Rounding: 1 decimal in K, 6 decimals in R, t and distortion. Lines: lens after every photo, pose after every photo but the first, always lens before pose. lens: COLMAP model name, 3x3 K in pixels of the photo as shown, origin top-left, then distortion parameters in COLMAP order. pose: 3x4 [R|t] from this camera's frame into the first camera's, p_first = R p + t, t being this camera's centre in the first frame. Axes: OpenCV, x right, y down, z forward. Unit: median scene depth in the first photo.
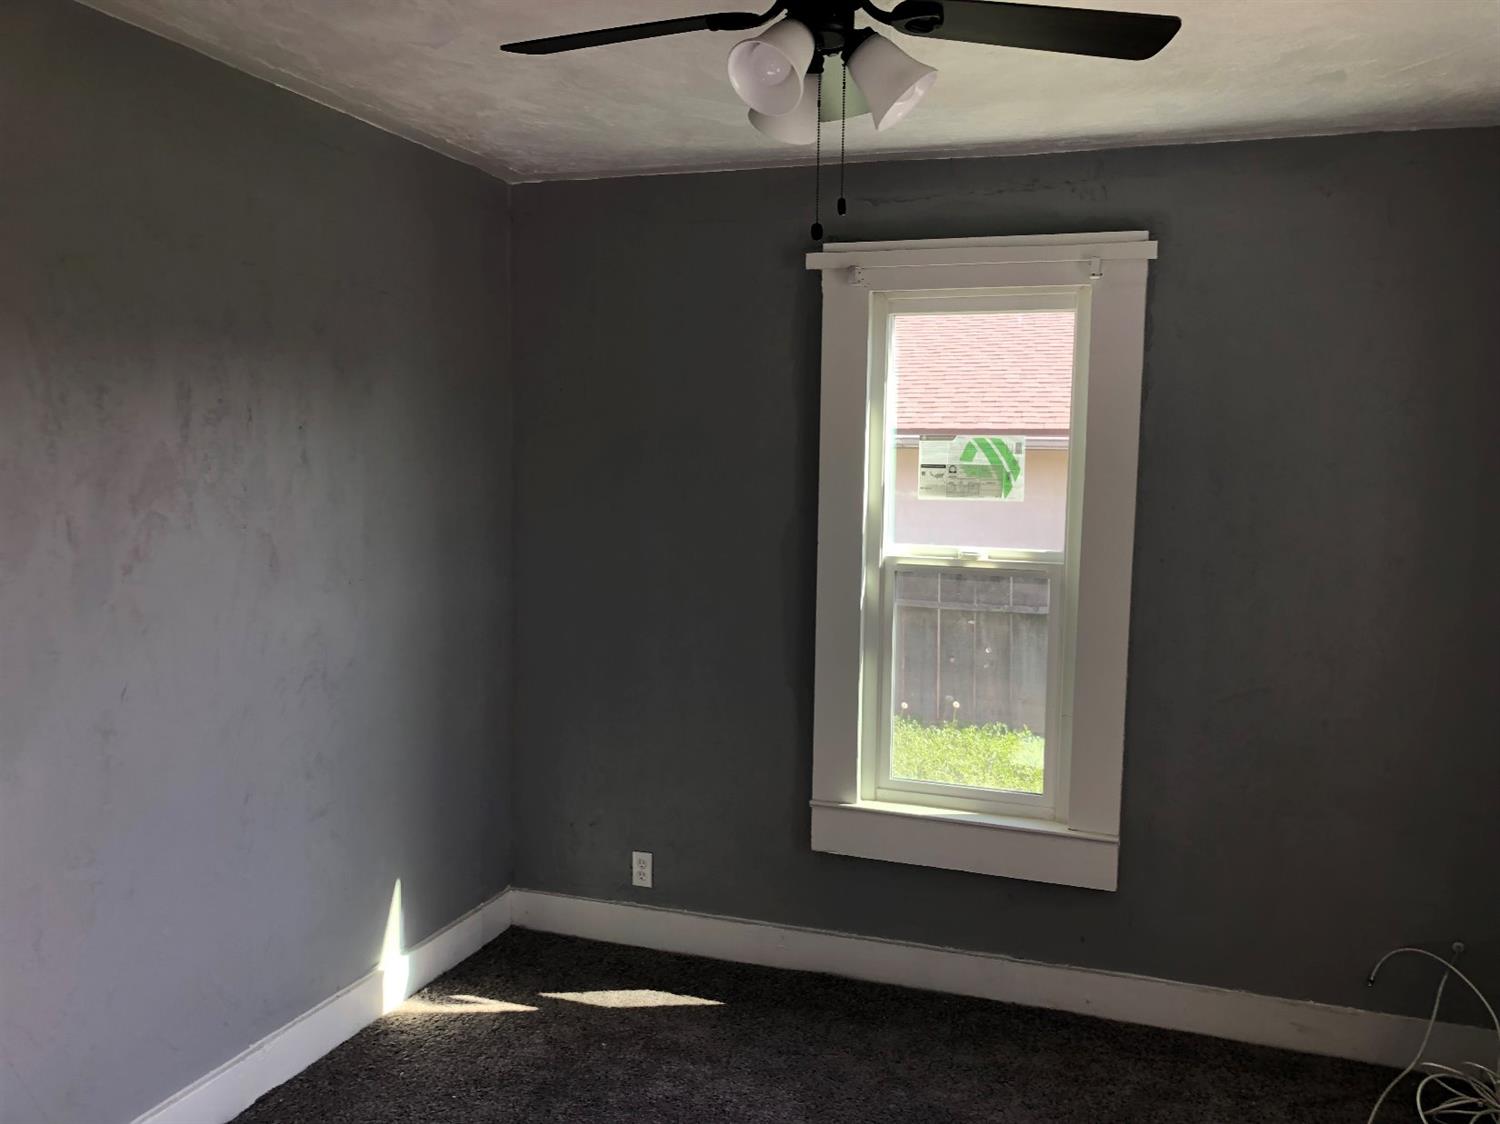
lens RADIAL K [[1186.1, 0, 750.0], [0, 1186.1, 562.0], [0, 0, 1]] dist [0.014192, -0.003367]
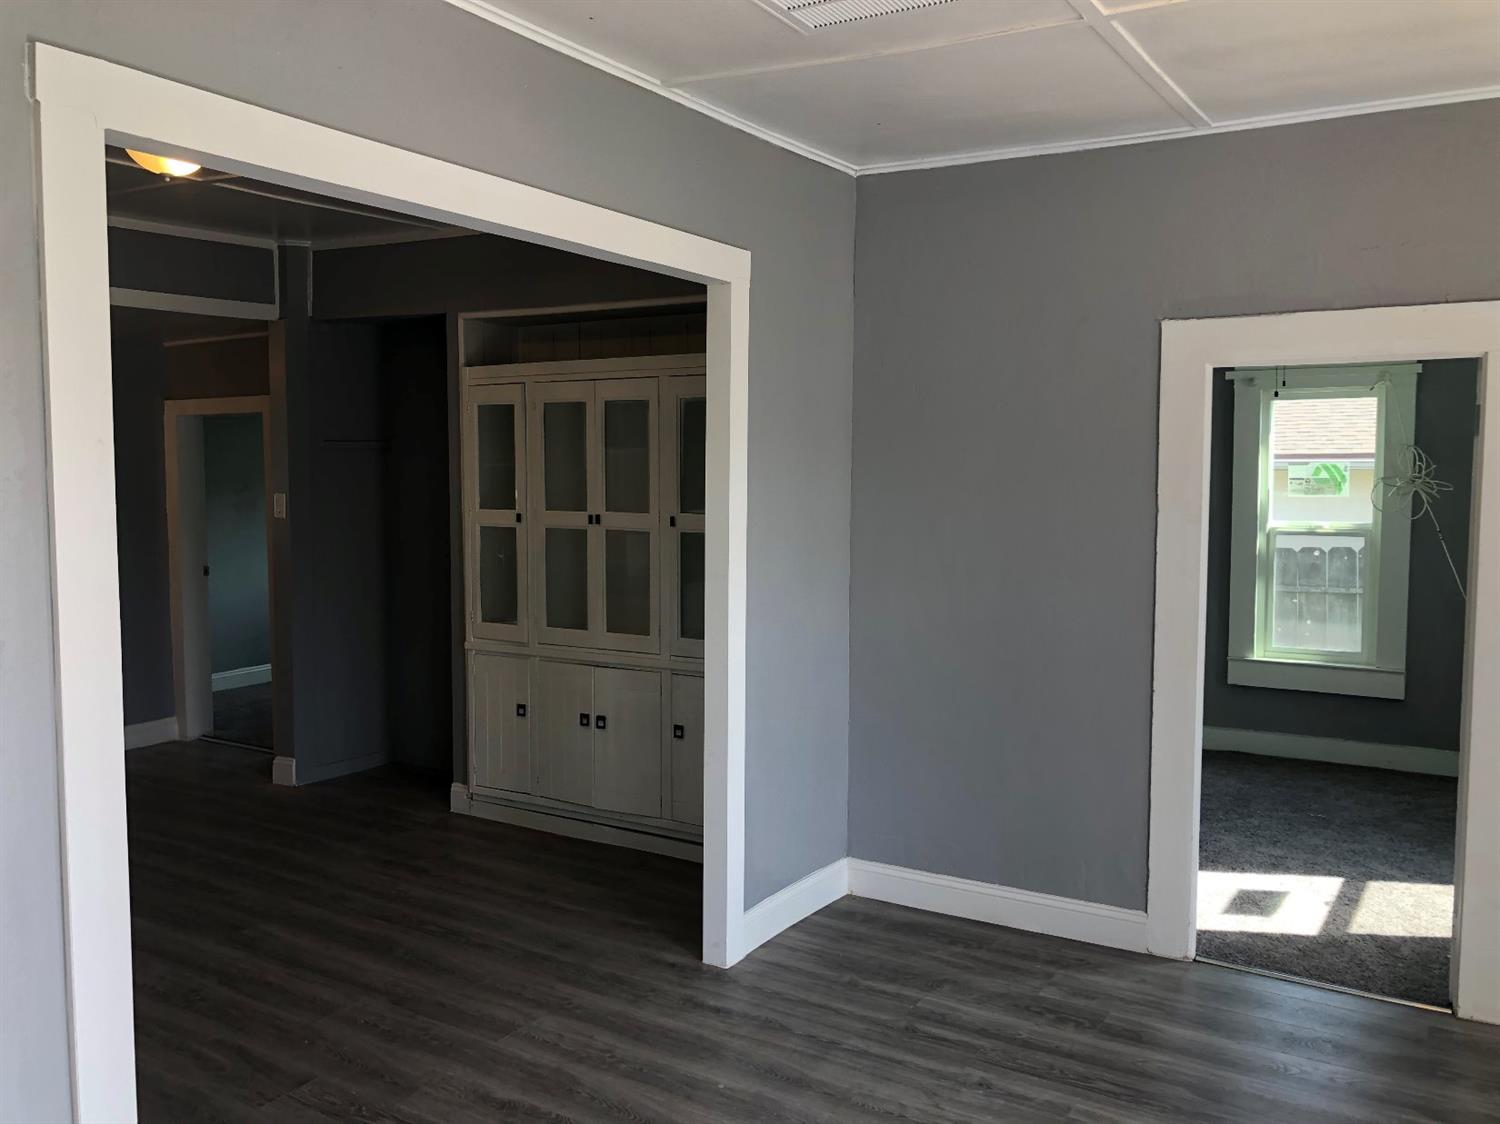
lens RADIAL K [[1186.1, 0, 750.0], [0, 1186.1, 562.0], [0, 0, 1]] dist [0.014192, -0.003367]
pose [[0.975822, -0.003937, -0.218530, -0.287217], [-0.001359, 0.999709, -0.024079, 0.100114], [0.218562, 0.023794, 0.975533, -1.060012]]
